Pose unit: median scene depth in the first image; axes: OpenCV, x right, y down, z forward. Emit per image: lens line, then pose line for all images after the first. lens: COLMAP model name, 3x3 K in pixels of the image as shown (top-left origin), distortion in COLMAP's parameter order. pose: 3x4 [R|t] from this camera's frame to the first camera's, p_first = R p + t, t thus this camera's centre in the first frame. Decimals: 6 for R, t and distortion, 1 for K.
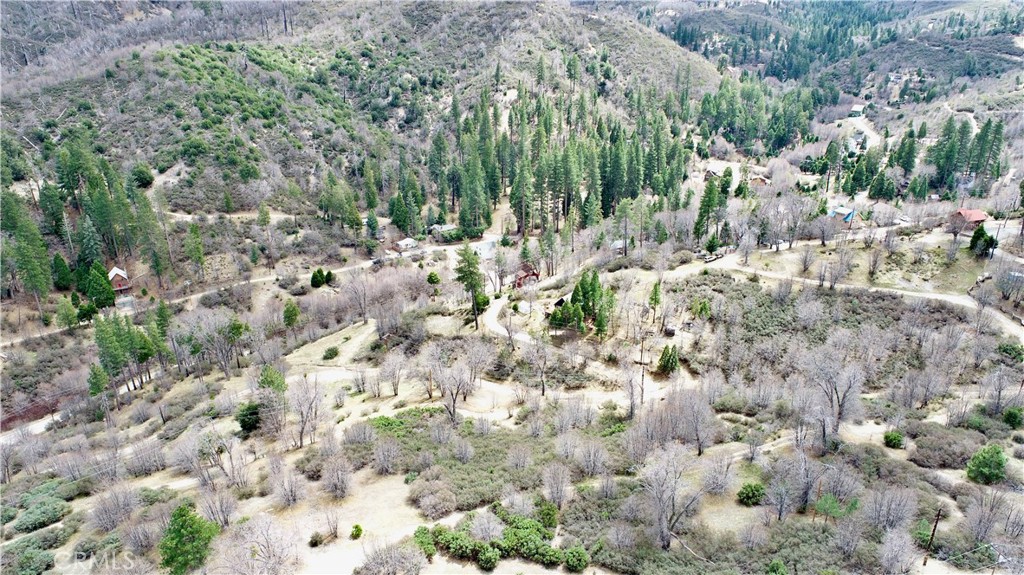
lens RADIAL K [[692.9, 0, 512.0], [0, 692.9, 287.5], [0, 0, 1]] dist [-0.012788, 0.004143]
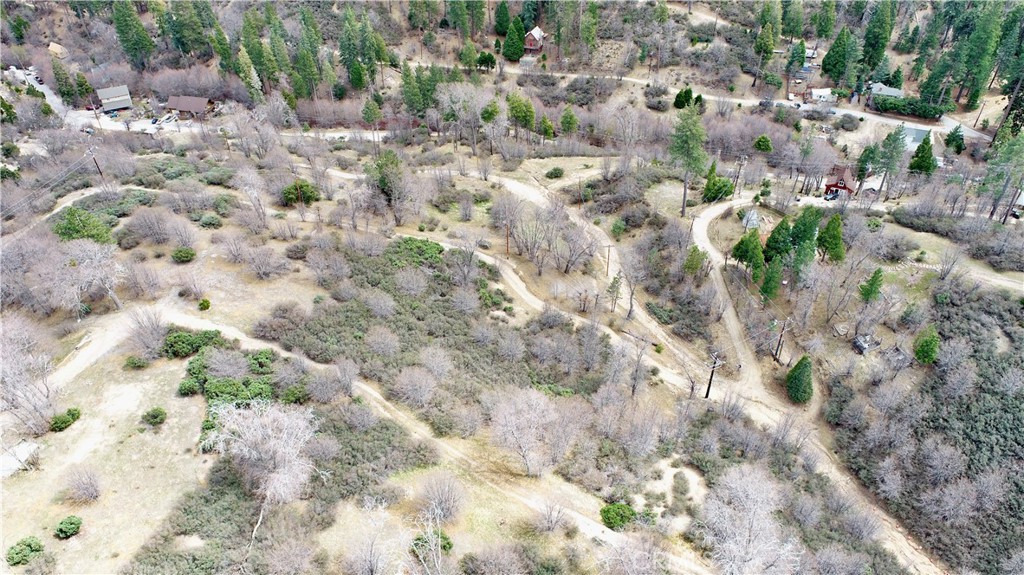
lens RADIAL K [[692.9, 0, 512.0], [0, 692.9, 287.5], [0, 0, 1]] dist [-0.012788, 0.004143]
pose [[0.597498, 0.496555, -0.629626, 0.245174], [-0.294564, 0.866217, 0.403610, -0.087400], [0.745807, -0.055691, 0.663830, 0.201130]]
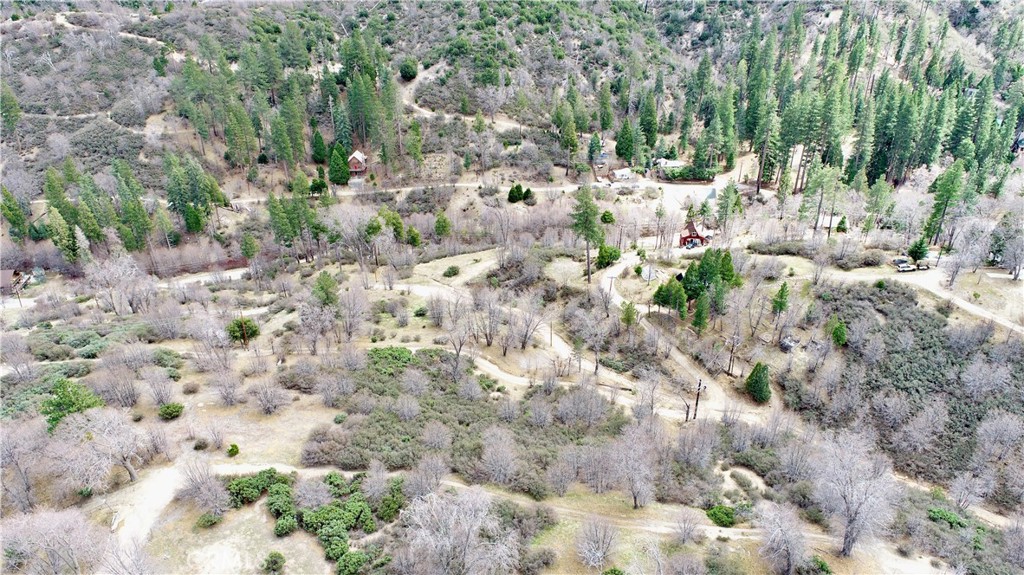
lens RADIAL K [[692.9, 0, 512.0], [0, 692.9, 287.5], [0, 0, 1]] dist [-0.012788, 0.004143]
pose [[0.862481, 0.246012, -0.442273, 0.173192], [-0.188466, 0.967174, 0.170455, -0.046425], [0.469689, -0.063660, 0.880534, 0.093074]]
